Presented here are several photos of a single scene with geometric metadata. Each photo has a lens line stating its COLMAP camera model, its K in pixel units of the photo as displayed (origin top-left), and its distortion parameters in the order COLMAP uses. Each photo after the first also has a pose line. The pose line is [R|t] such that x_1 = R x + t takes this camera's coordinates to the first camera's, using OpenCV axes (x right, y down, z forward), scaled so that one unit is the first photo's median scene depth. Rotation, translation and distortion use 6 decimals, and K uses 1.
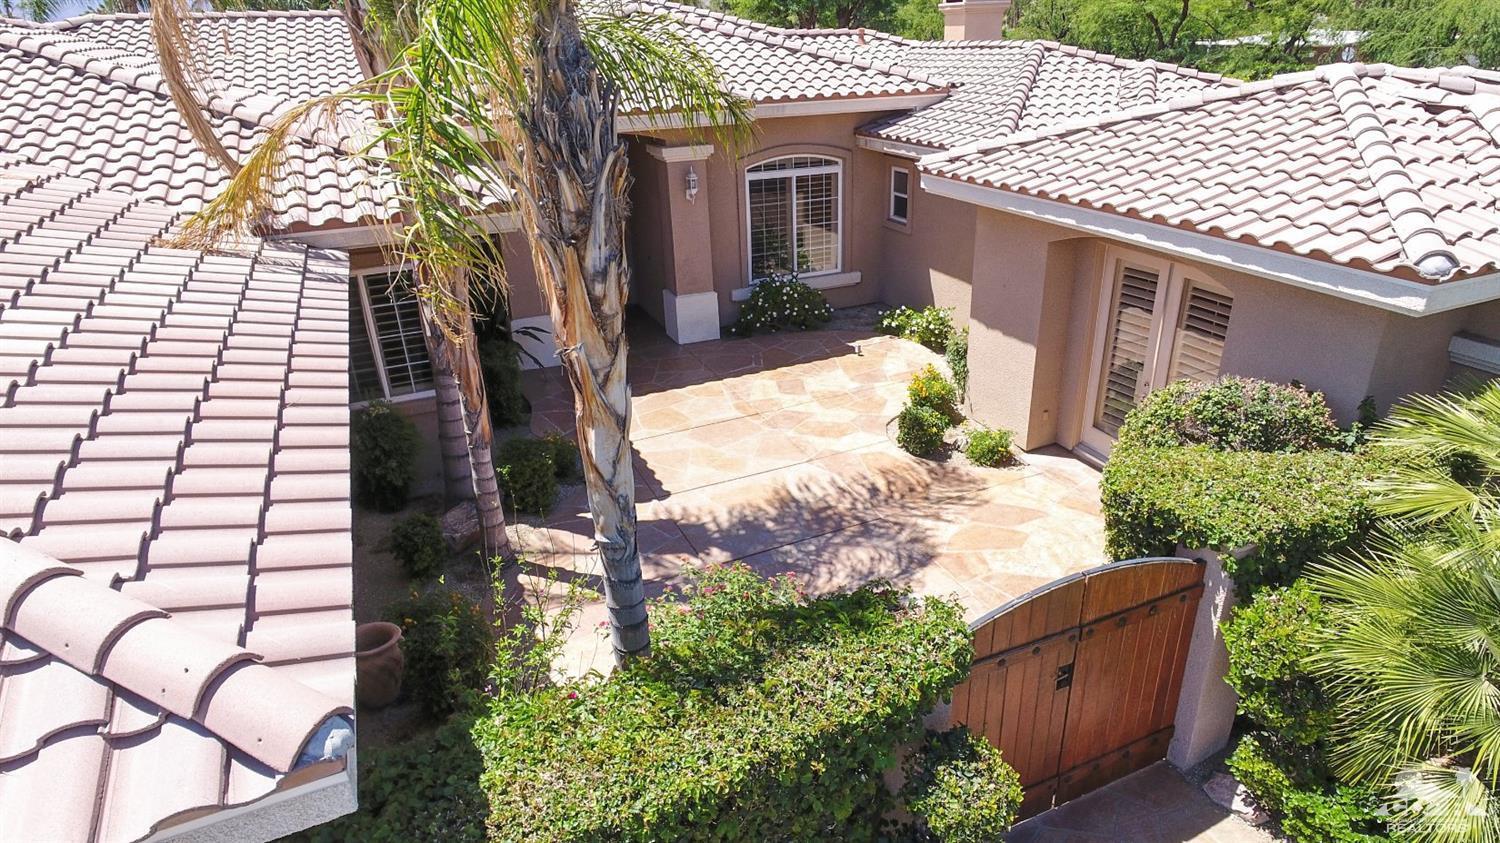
lens RADIAL K [[875.4, 0, 790.1], [0, 875.4, 422.7], [0, 0, 1]] dist [-0.000232, 0.003809]
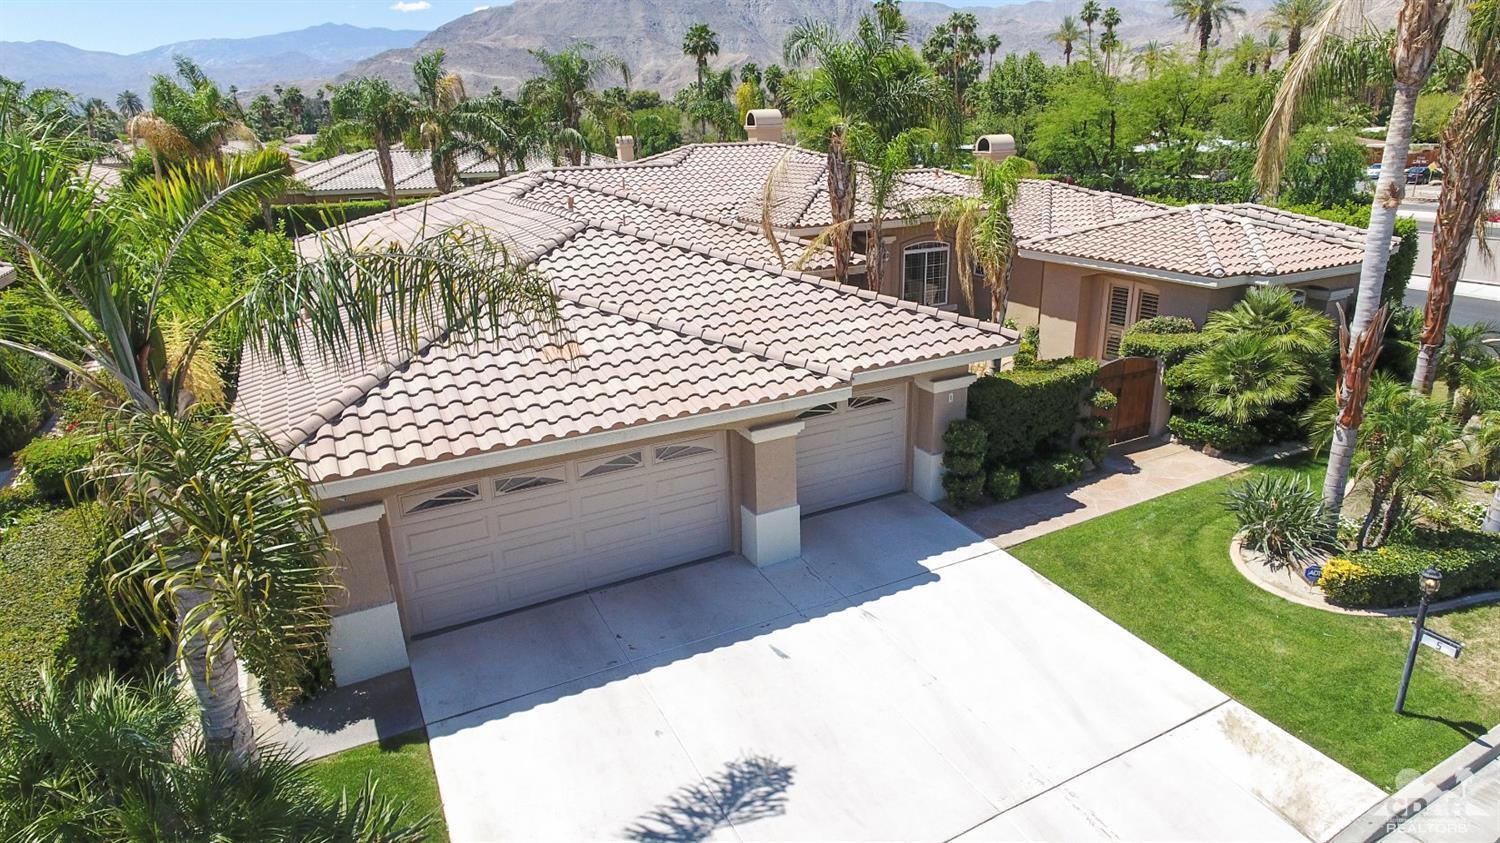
lens RADIAL K [[875.4, 0, 790.1], [0, 875.4, 422.7], [0, 0, 1]] dist [-0.000232, 0.003809]
pose [[0.997293, -0.020104, 0.070723, -0.788789], [0.026527, 0.995489, -0.091094, 0.452154], [-0.068572, 0.092723, 0.993328, -1.491324]]
